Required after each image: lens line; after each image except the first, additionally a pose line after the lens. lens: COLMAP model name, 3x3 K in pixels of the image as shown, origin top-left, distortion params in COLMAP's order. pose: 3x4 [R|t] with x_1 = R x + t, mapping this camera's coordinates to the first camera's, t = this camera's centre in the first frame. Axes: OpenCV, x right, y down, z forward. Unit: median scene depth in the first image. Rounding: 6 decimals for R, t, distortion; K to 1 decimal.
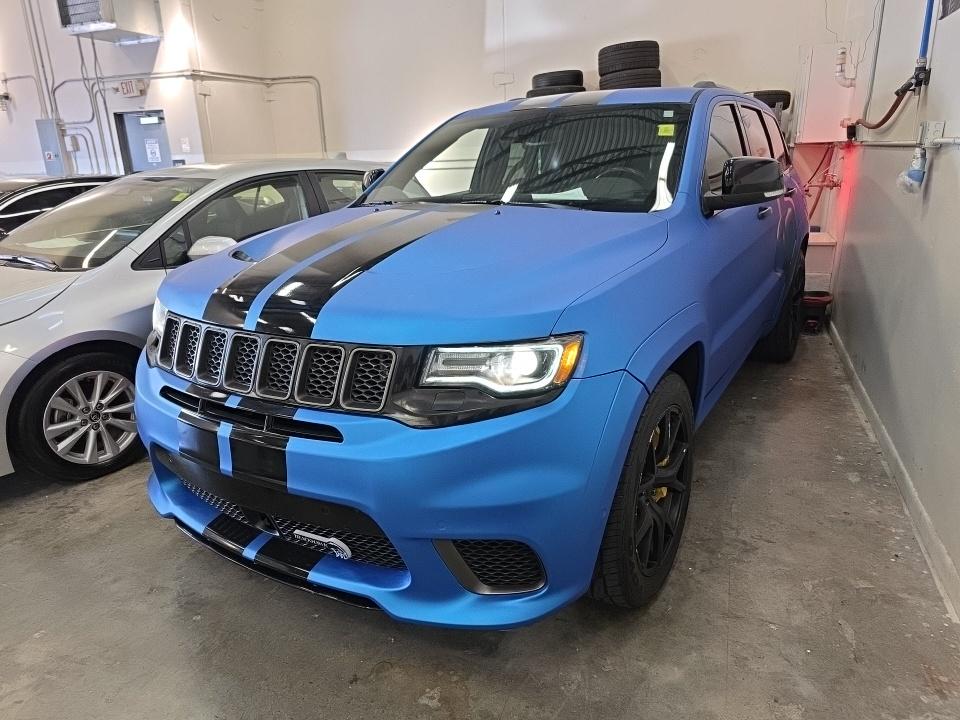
lens RADIAL K [[649.8, 0, 477.4], [0, 649.8, 347.2], [0, 0, 1]] dist [0.018524, -0.005570]
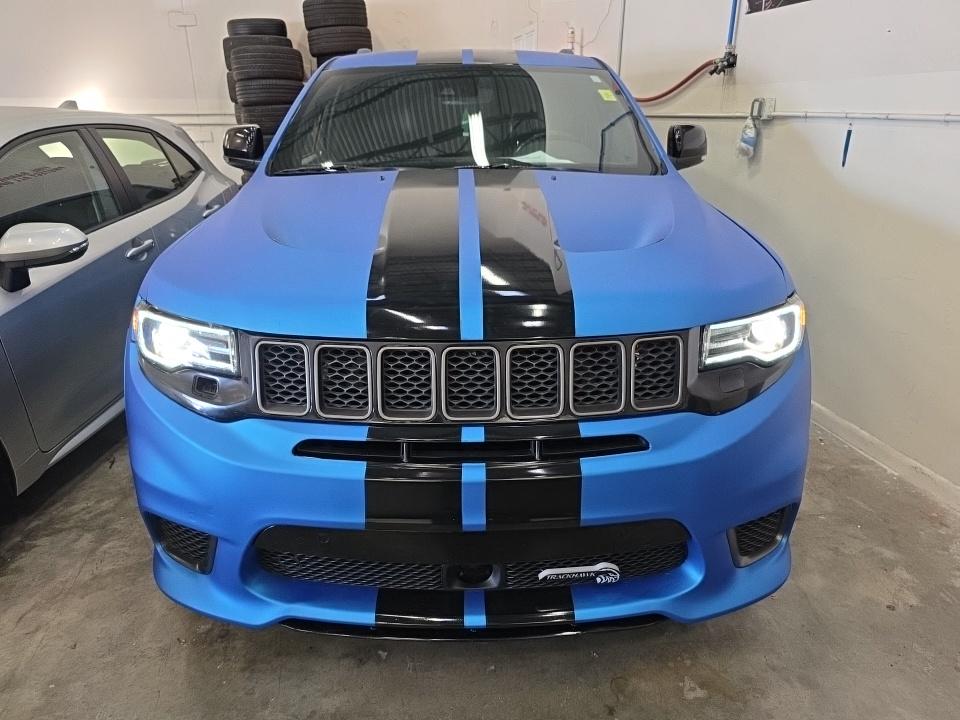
lens RADIAL K [[649.8, 0, 477.4], [0, 649.8, 347.2], [0, 0, 1]] dist [0.018524, -0.005570]
pose [[0.835524, -0.156280, 0.526761, -0.746002], [0.129042, 0.987696, 0.088351, -0.082933], [-0.534087, -0.005845, 0.845410, 0.352971]]
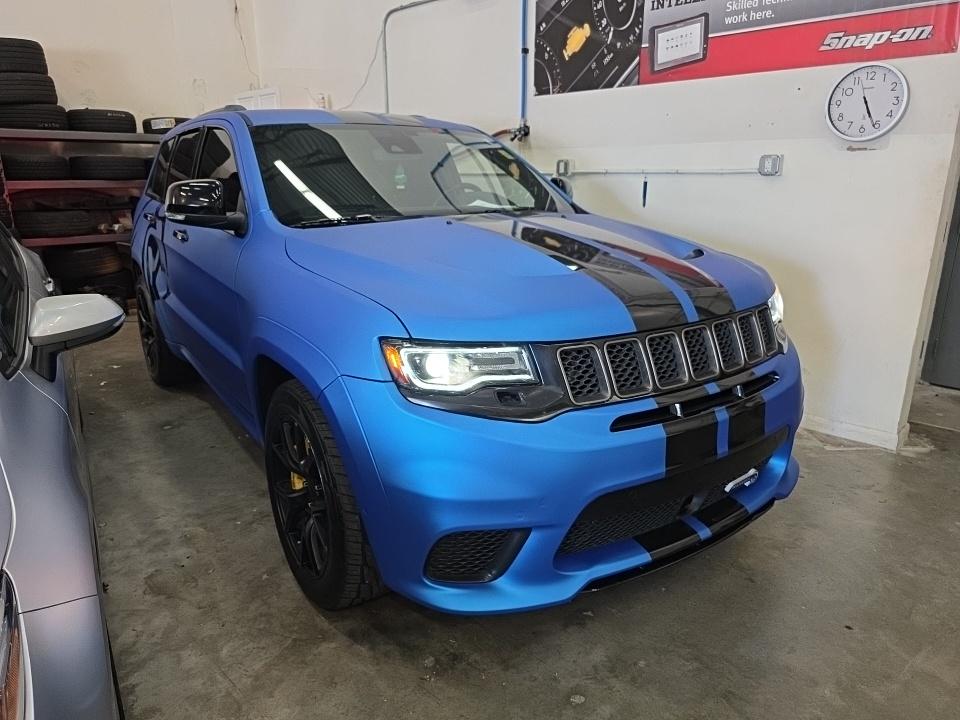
lens RADIAL K [[644.1, 0, 480.0], [0, 644.1, 360.0], [0, 0, 1]] dist [0.027481, -0.002034]
pose [[0.393929, -0.223038, 0.891669, -1.431622], [0.250068, 0.959524, 0.129534, -0.187790], [-0.884469, 0.171951, 0.433759, 0.861994]]
